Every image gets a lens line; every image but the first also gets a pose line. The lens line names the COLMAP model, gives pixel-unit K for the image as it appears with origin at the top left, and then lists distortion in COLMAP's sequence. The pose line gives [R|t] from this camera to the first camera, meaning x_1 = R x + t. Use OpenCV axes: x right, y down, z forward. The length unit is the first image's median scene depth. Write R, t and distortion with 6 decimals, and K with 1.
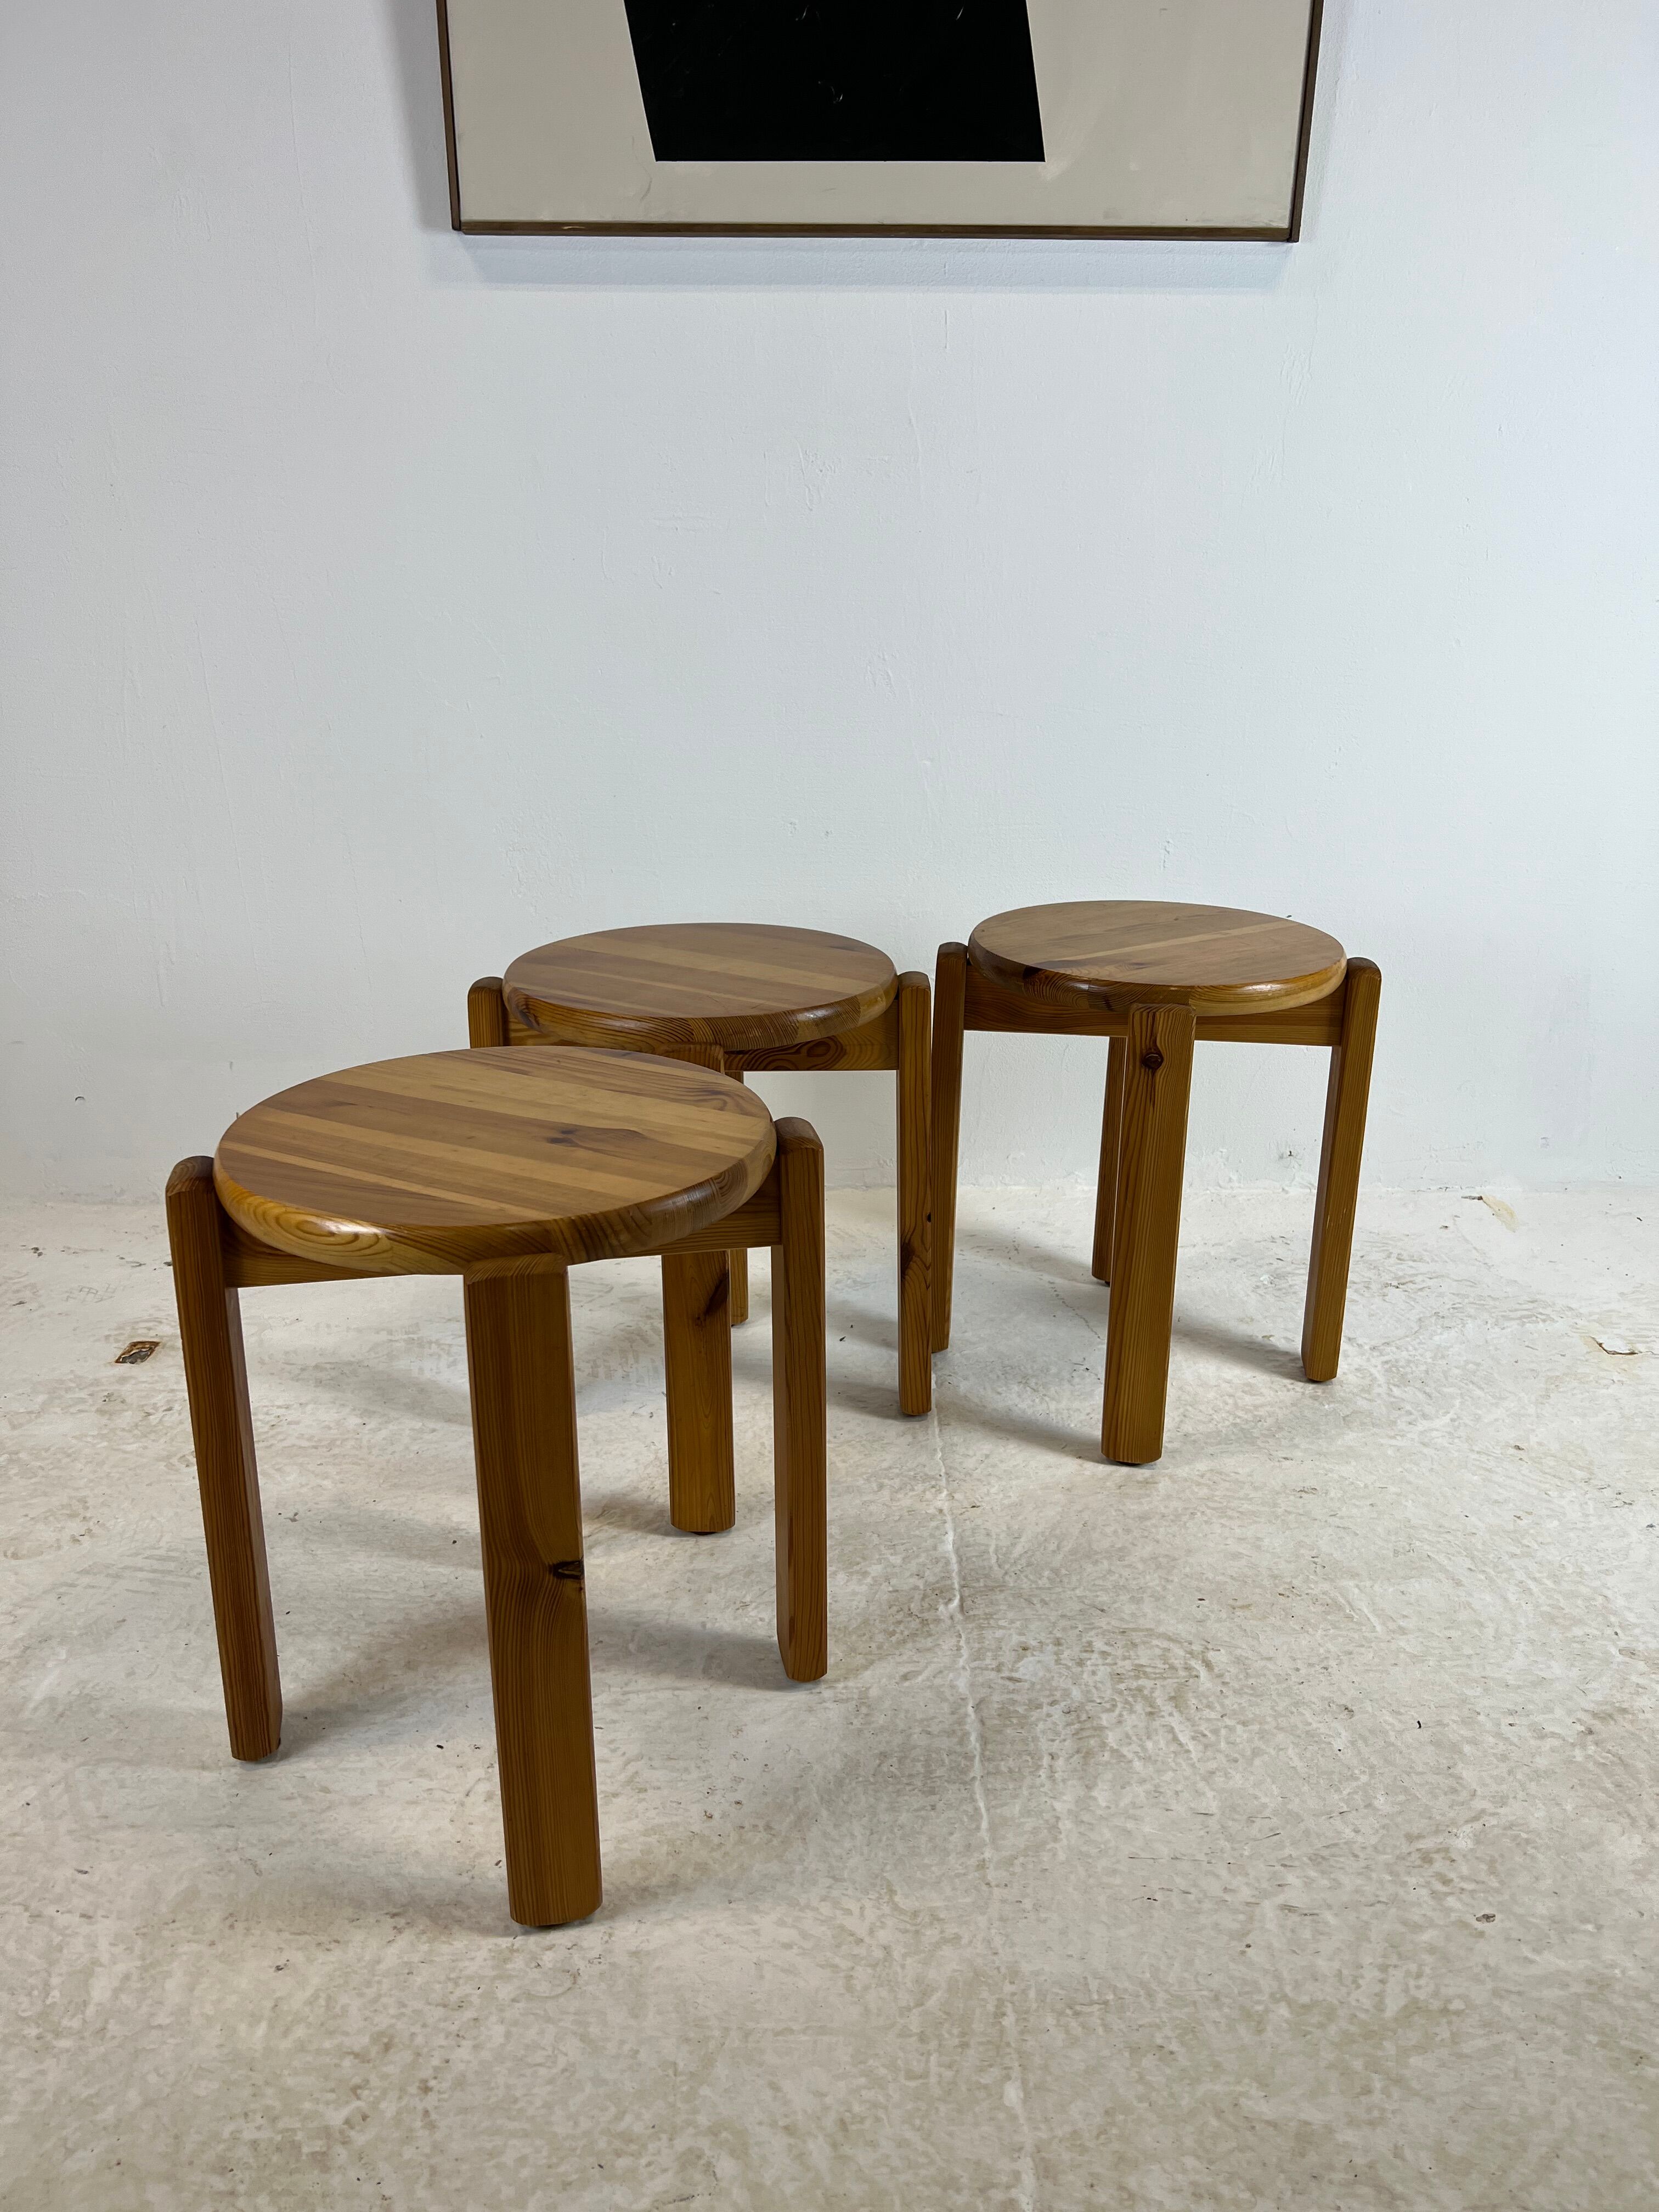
lens RADIAL K [[1638.3, 0, 828.1], [0, 1638.3, 1108.4], [0, 0, 1]] dist [0.025859, -0.026258]
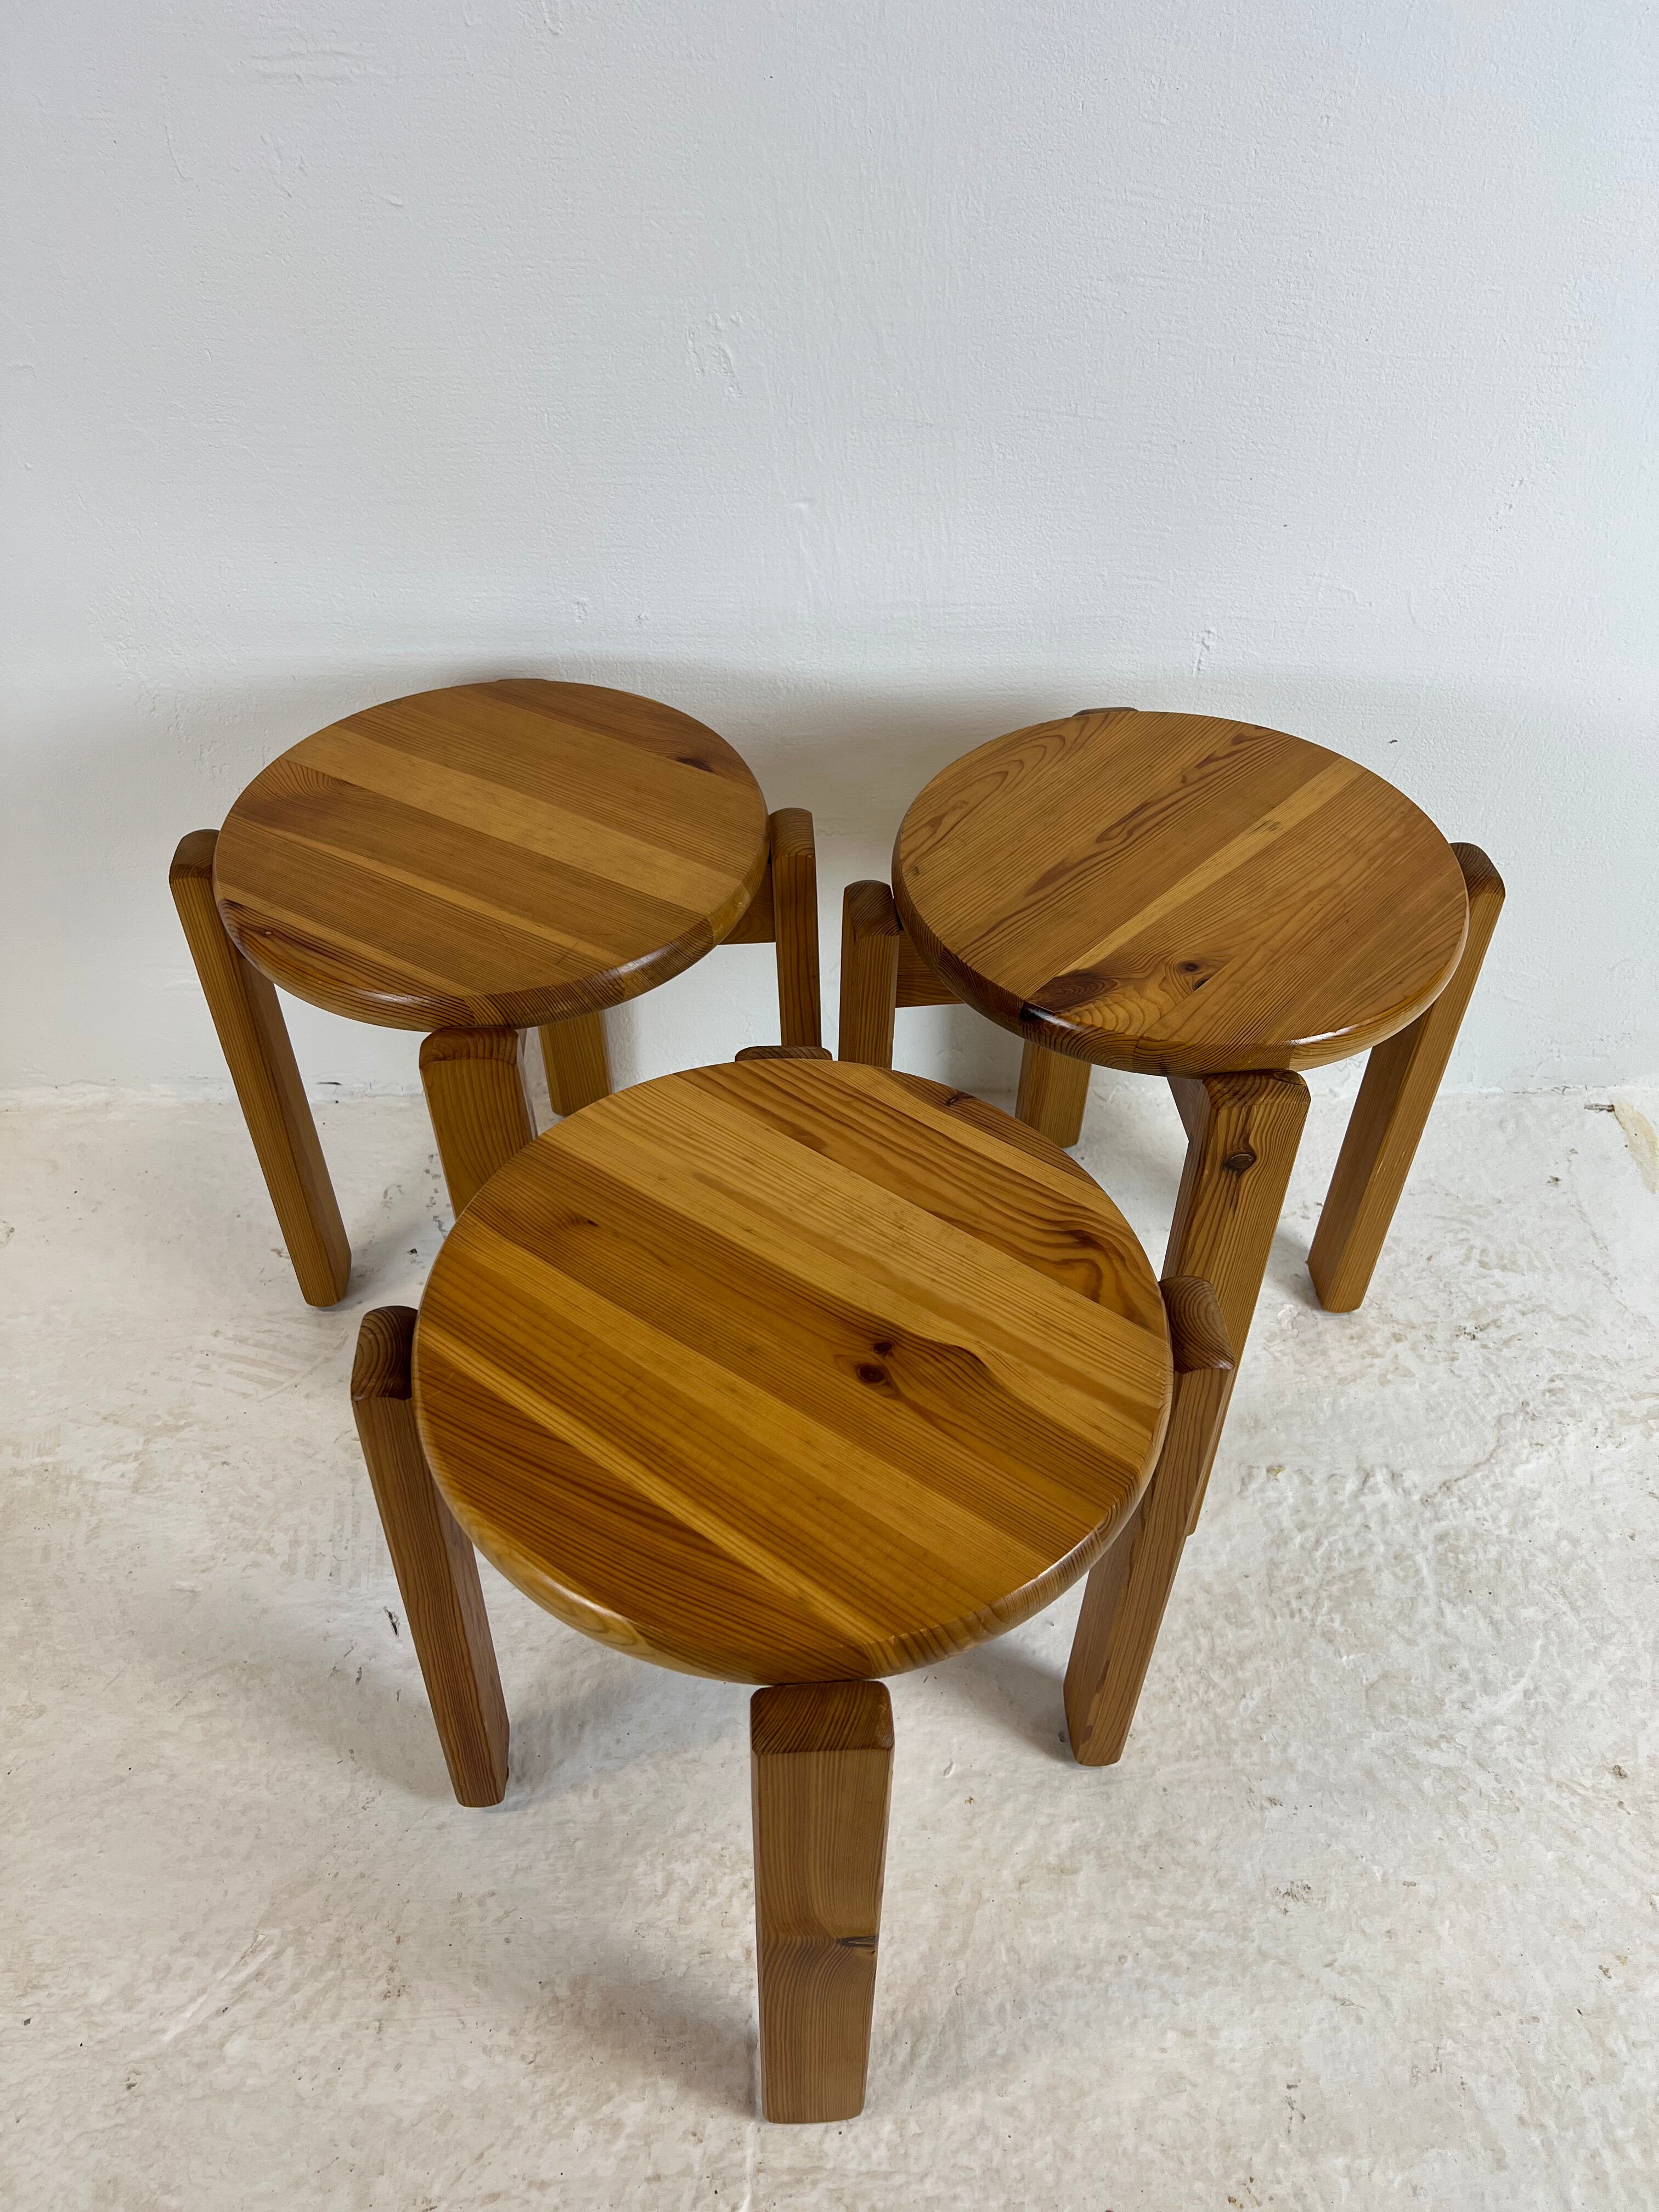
lens RADIAL K [[1656.0, 0, 820.6], [0, 1656.0, 1091.6], [0, 0, 1]] dist [0.031162, -0.036062]
pose [[0.999777, 0.007076, -0.019916, 0.132116], [0.001671, 0.912877, 0.408232, -0.433691], [0.021070, -0.408174, 0.912661, 0.624273]]
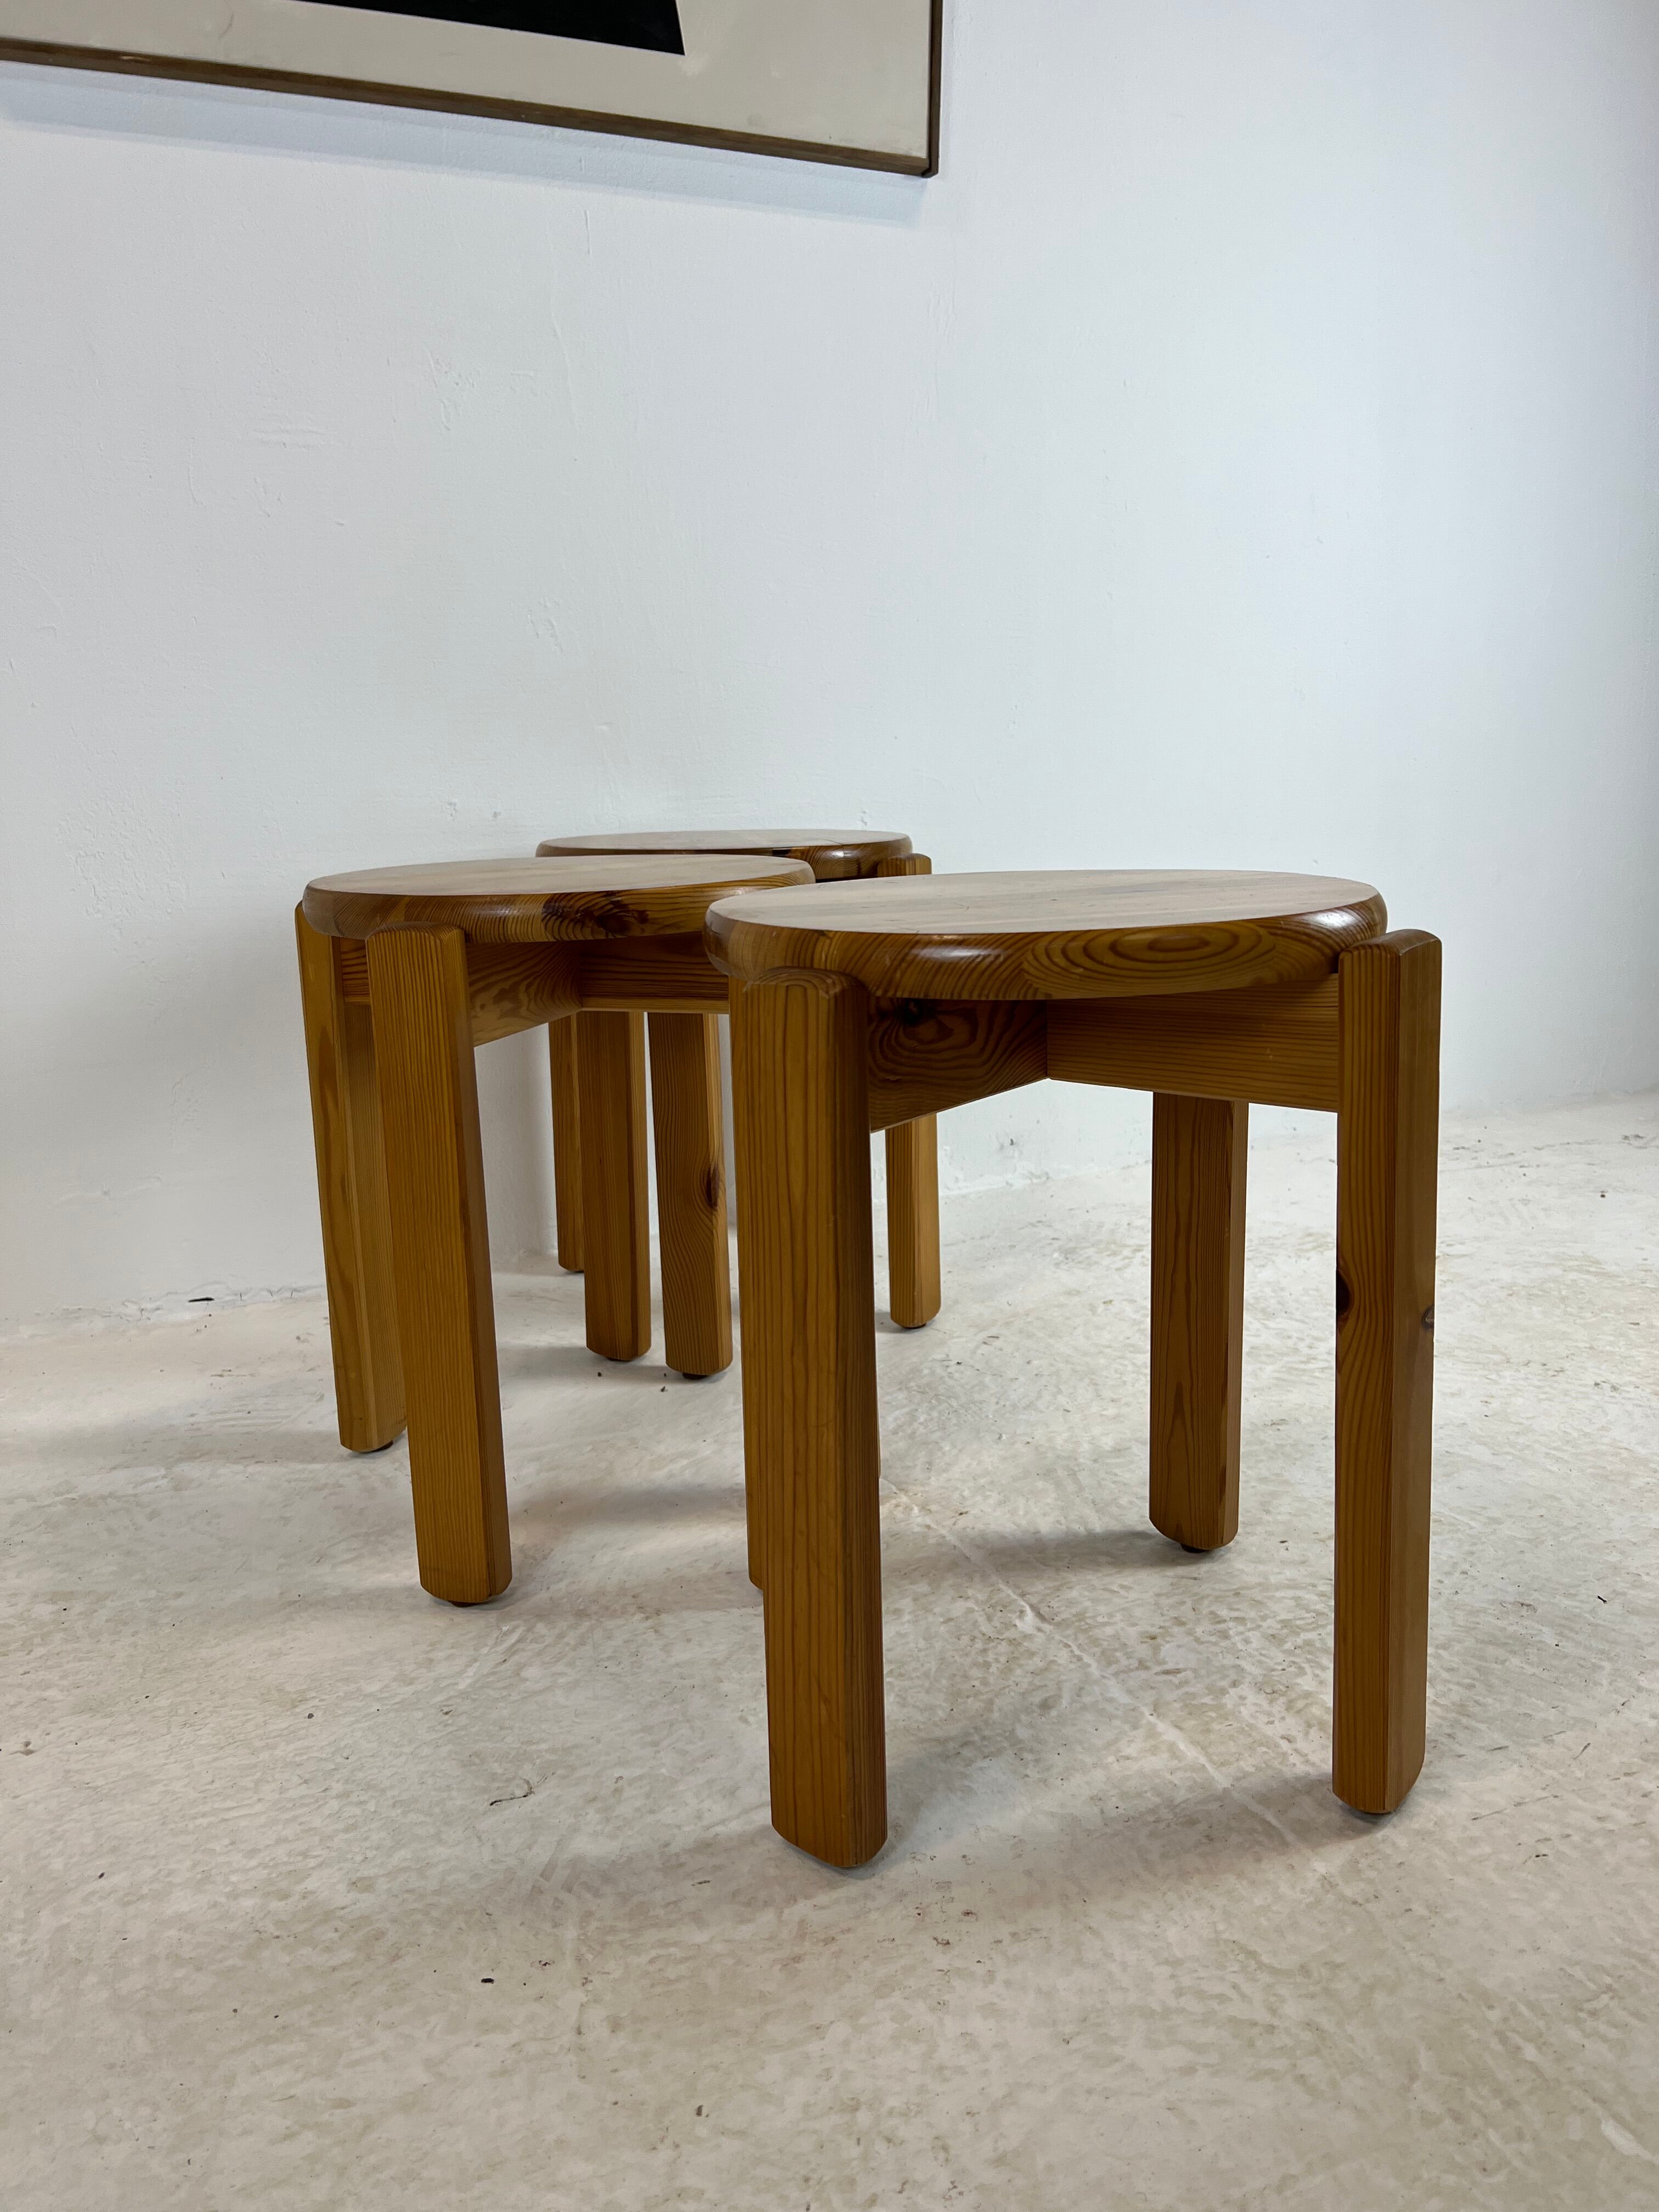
lens RADIAL K [[1656.0, 0, 820.6], [0, 1656.0, 1091.6], [0, 0, 1]] dist [0.031162, -0.036062]
pose [[0.916081, -0.109020, 0.385889, -0.317326], [0.158432, 0.982439, -0.098555, 0.133244], [-0.368368, 0.151422, 0.917266, 0.308651]]
